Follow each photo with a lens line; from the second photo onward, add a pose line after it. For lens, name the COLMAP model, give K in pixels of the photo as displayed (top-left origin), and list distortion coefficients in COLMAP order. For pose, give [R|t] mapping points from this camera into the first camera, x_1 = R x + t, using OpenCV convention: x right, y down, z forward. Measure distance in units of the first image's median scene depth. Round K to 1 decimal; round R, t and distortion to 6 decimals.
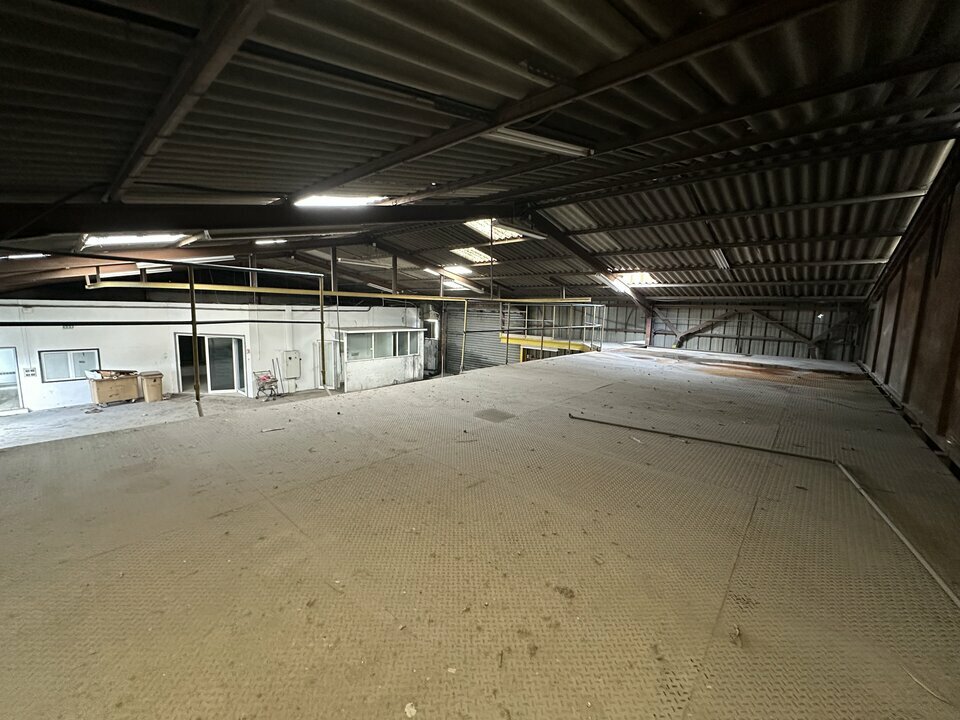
lens RADIAL K [[380.9, 0, 480.2], [0, 380.9, 357.2], [0, 0, 1]] dist [-0.001945, 0.000172]
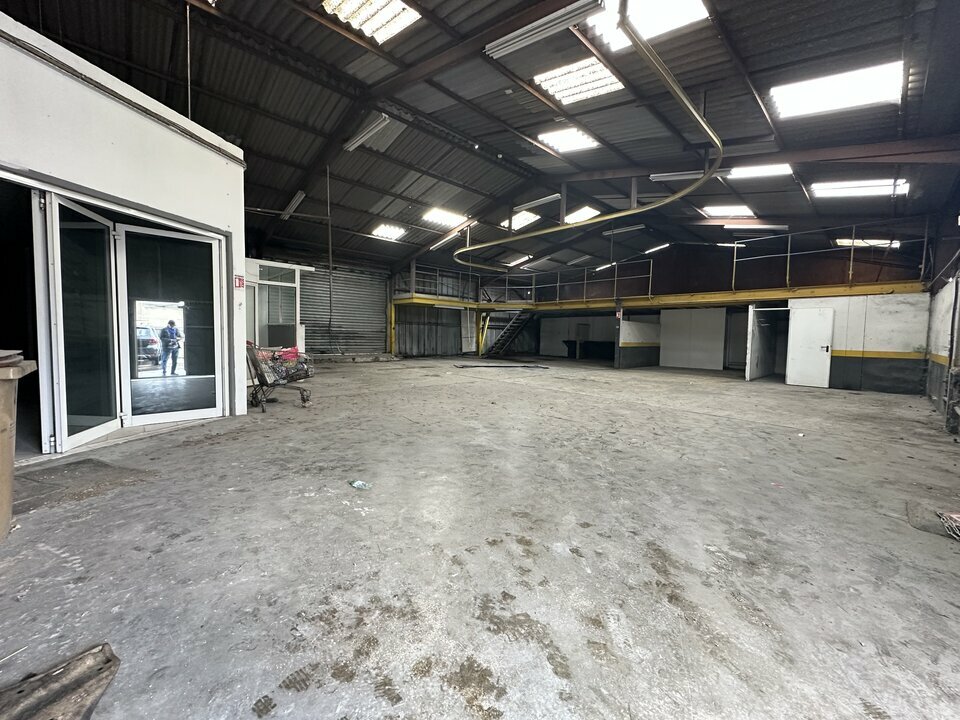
lens RADIAL K [[380.9, 0, 480.2], [0, 380.9, 357.2], [0, 0, 1]] dist [-0.001945, 0.000172]
pose [[0.092777, -0.081261, 0.992365, -0.910908], [0.109943, 0.991406, 0.070904, 0.050795], [-0.989598, 0.102525, 0.100914, 0.727404]]
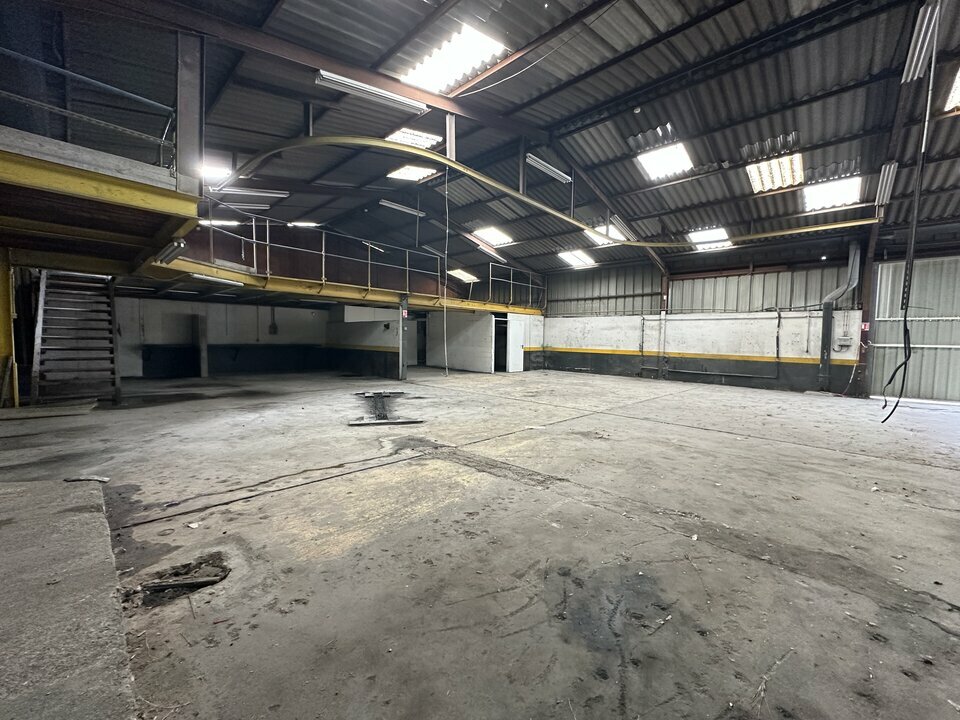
lens RADIAL K [[380.9, 0, 480.2], [0, 380.9, 357.2], [0, 0, 1]] dist [-0.001945, 0.000172]
pose [[-0.998717, -0.045242, 0.022761, -0.128669], [-0.040434, 0.982920, 0.179539, -0.004350], [-0.030495, 0.178388, -0.983488, 1.222988]]
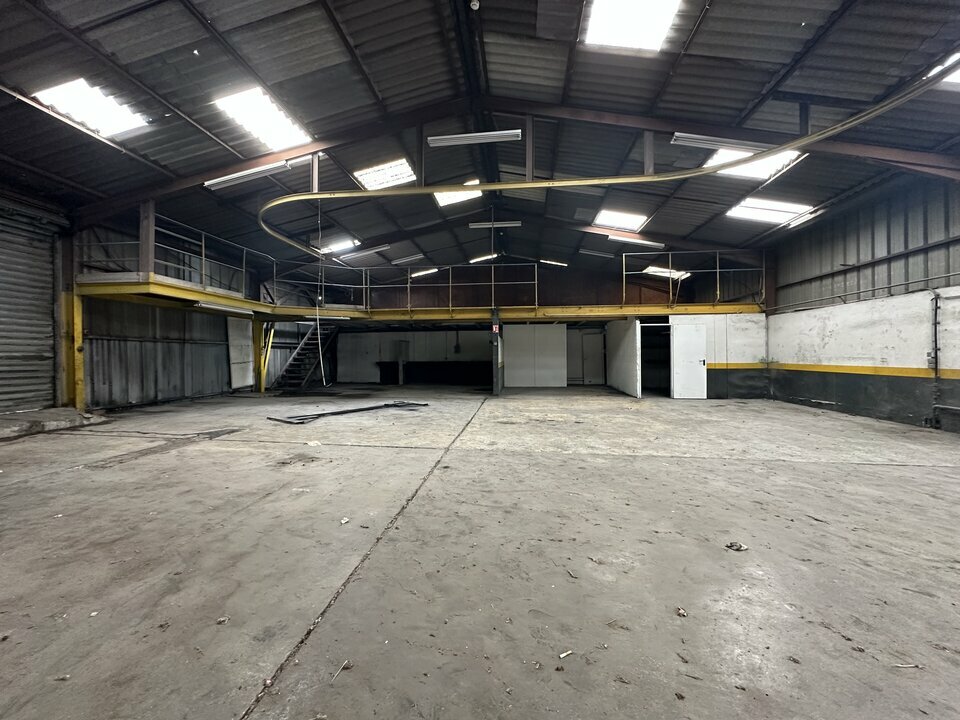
lens RADIAL K [[380.9, 0, 480.2], [0, 380.9, 357.2], [0, 0, 1]] dist [-0.001945, 0.000172]
pose [[-0.576679, -0.026175, 0.816551, -0.546555], [0.095762, 0.990431, 0.099380, 0.030209], [-0.811339, 0.135505, -0.568654, 0.930073]]
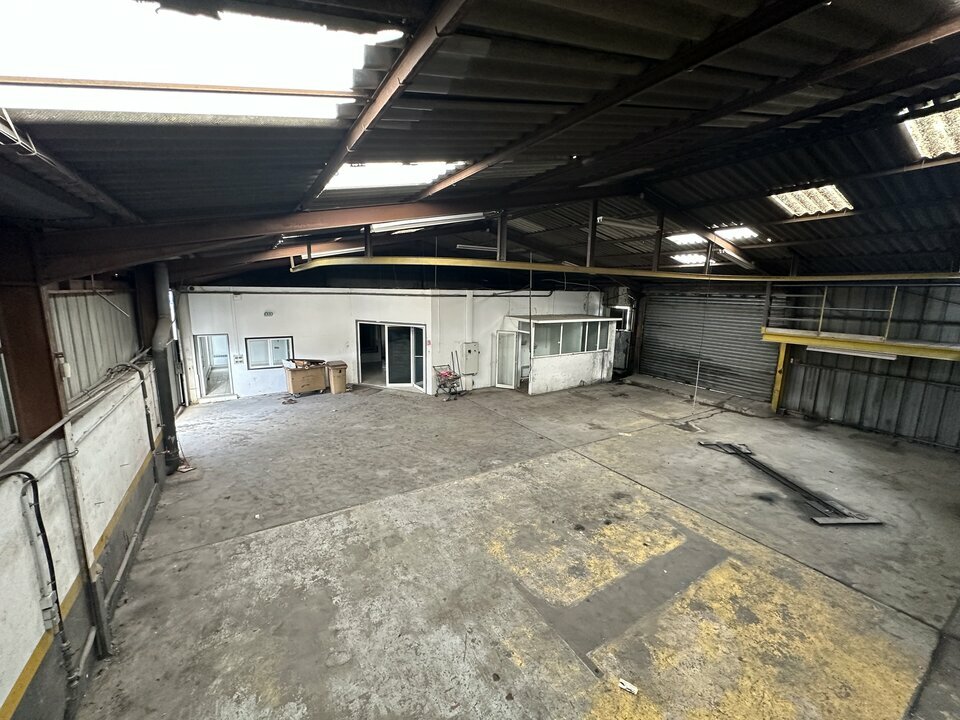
lens RADIAL K [[380.9, 0, 480.2], [0, 380.9, 357.2], [0, 0, 1]] dist [-0.001945, 0.000172]
pose [[0.956911, 0.040776, -0.287506, -0.233151], [-0.029890, 0.998664, 0.042155, -0.021983], [0.288841, -0.031745, 0.956851, 0.182360]]
